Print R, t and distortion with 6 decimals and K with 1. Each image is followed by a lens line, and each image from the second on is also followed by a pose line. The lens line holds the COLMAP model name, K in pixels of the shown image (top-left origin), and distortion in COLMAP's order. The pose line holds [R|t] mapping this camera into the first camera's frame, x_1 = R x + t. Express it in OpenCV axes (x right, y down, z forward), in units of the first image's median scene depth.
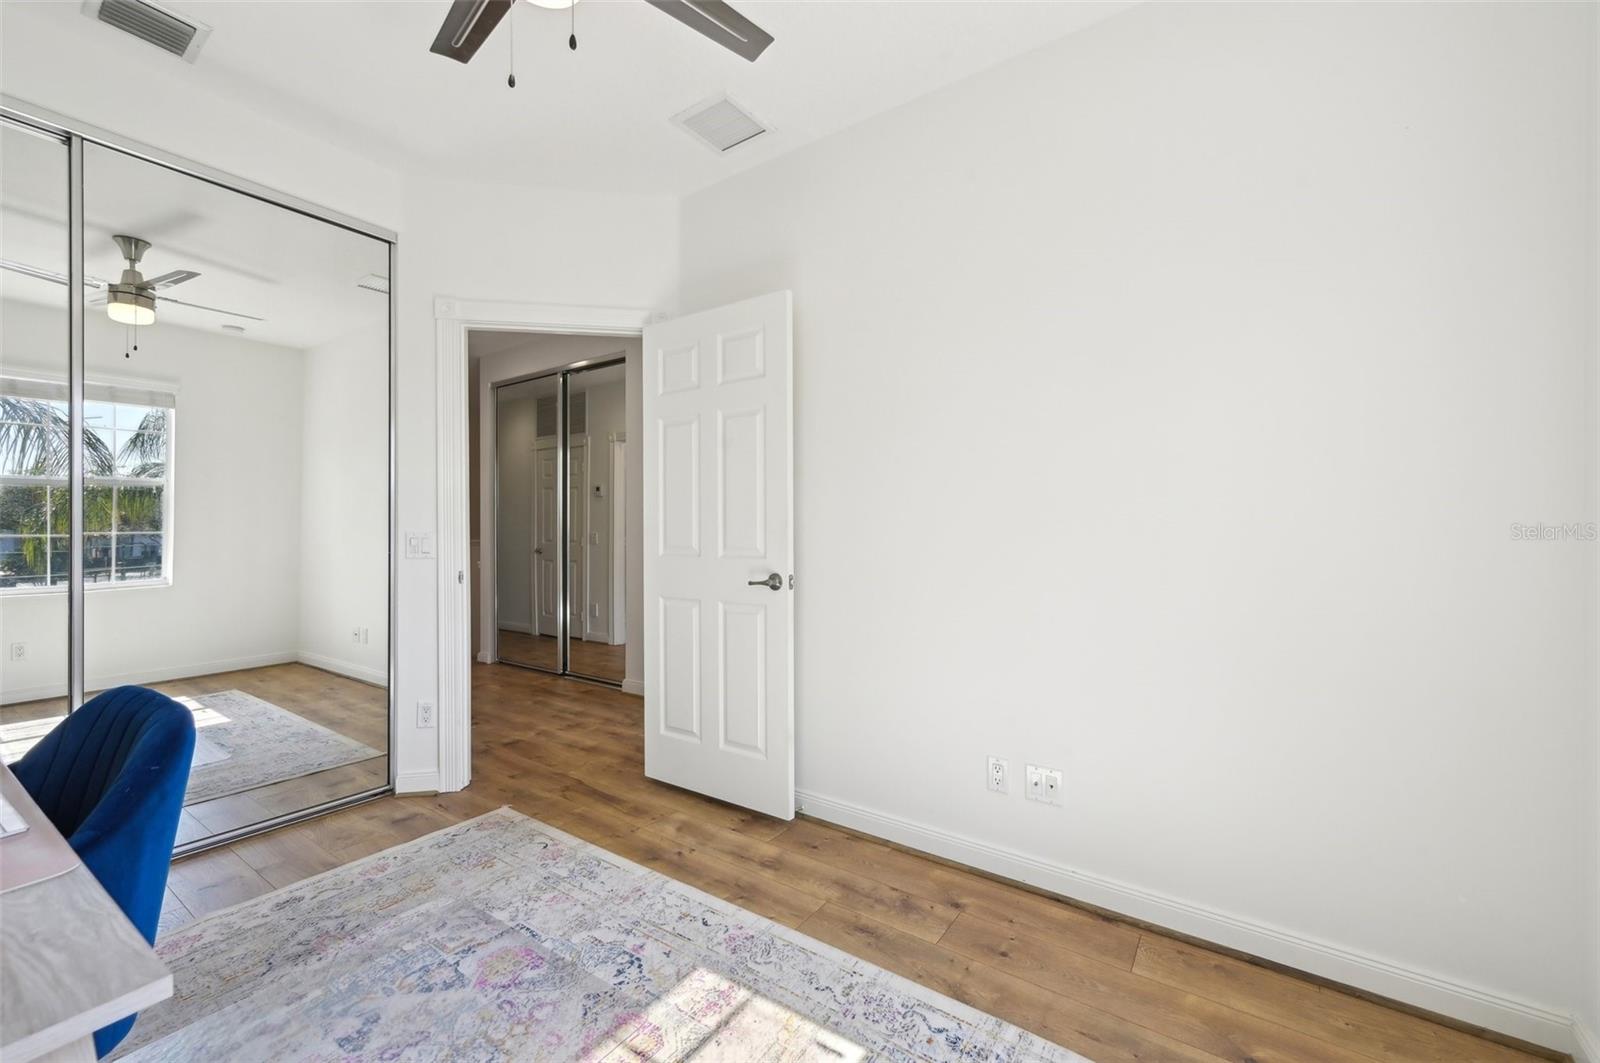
lens RADIAL K [[638.8, 0, 800.0], [0, 638.8, 531.5], [0, 0, 1]] dist [-0.000408, 0.000035]
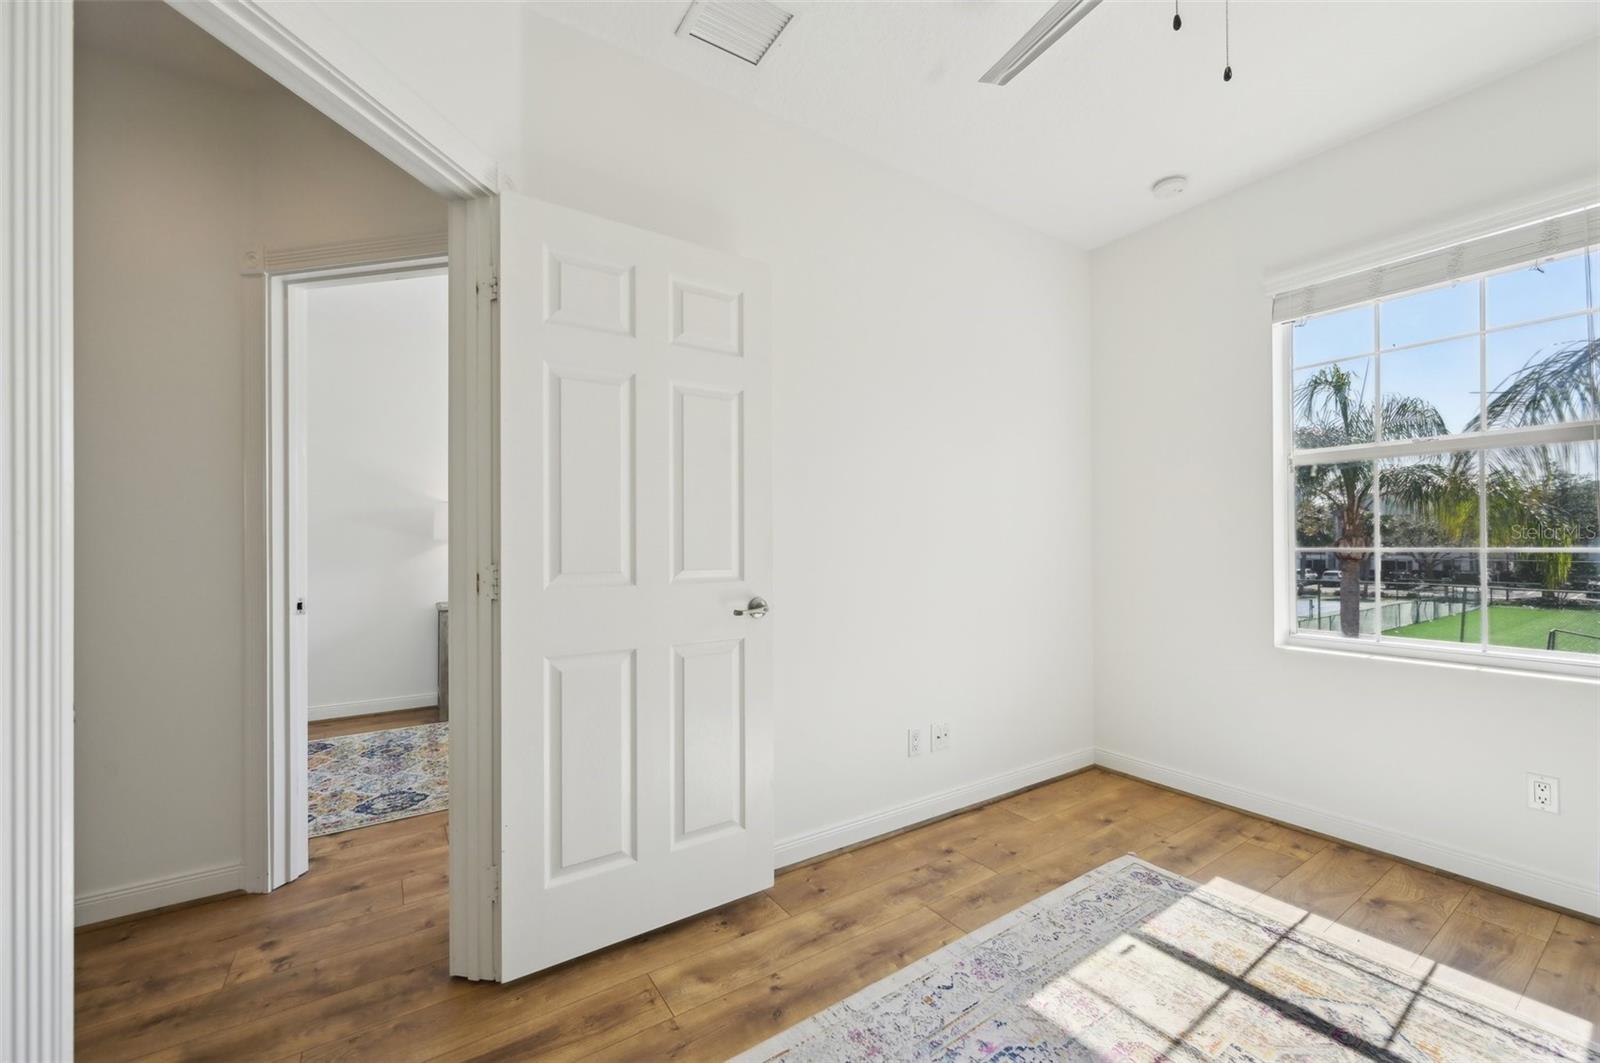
lens RADIAL K [[638.8, 0, 800.0], [0, 638.8, 531.5], [0, 0, 1]] dist [-0.000408, 0.000035]
pose [[0.364804, 0.010713, 0.931023, -0.973121], [0.003470, 0.999911, -0.012865, -0.010536], [-0.931078, 0.007923, 0.364735, 0.791541]]
